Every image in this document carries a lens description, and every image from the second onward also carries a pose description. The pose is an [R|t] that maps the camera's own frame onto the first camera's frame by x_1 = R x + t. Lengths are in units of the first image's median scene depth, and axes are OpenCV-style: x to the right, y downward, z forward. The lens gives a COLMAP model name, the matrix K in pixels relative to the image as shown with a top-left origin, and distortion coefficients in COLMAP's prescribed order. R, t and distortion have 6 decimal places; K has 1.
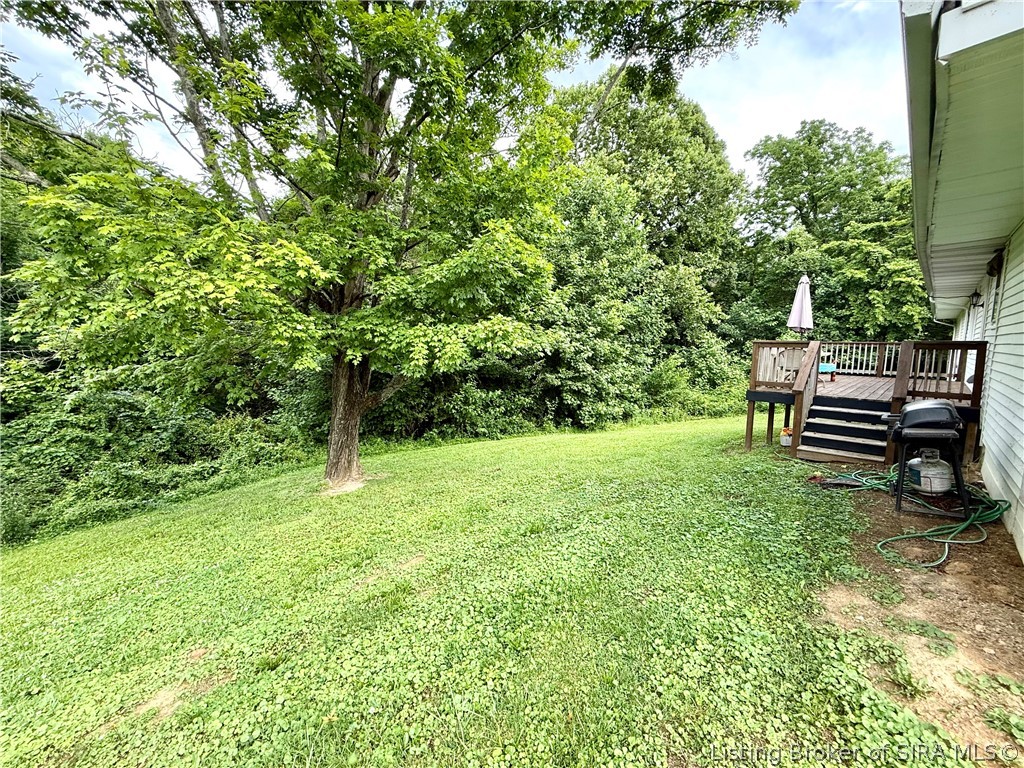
lens RADIAL K [[407.8, 0, 509.5], [0, 407.8, 384.5], [0, 0, 1]] dist [0.000482, 0.000414]
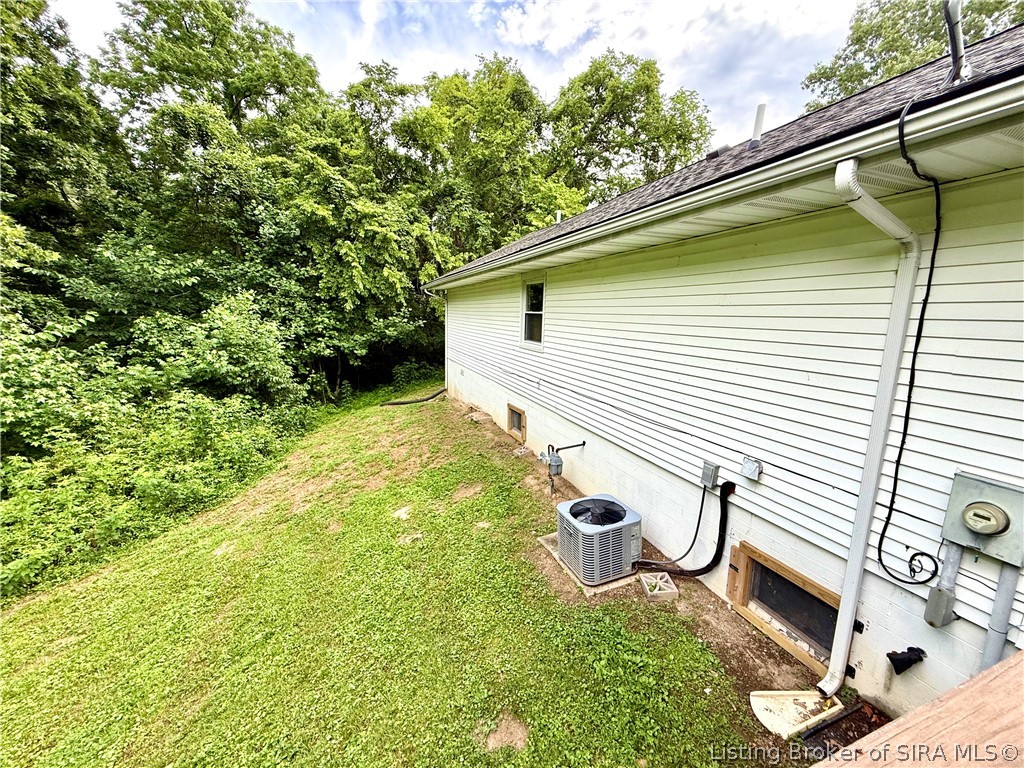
lens RADIAL K [[407.8, 0, 509.5], [0, 407.8, 384.5], [0, 0, 1]] dist [0.000482, 0.000414]
pose [[0.386682, -0.159621, 0.908294, 0.357882], [0.083345, 0.986925, 0.137957, -0.069856], [-0.918439, 0.022357, 0.394929, 0.492796]]
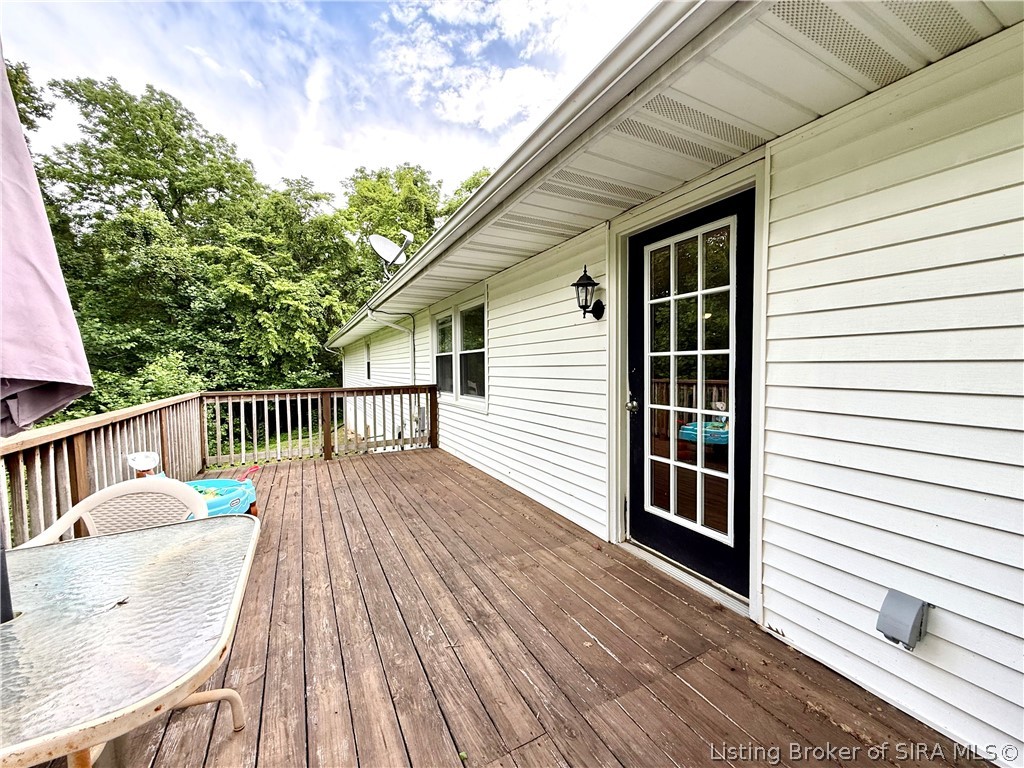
lens RADIAL K [[407.8, 0, 509.5], [0, 407.8, 384.5], [0, 0, 1]] dist [0.000482, 0.000414]
pose [[0.281491, -0.054468, 0.958017, 0.225773], [0.111742, 0.993456, 0.023650, -0.045277], [-0.953035, 0.100394, 0.285736, 0.292259]]
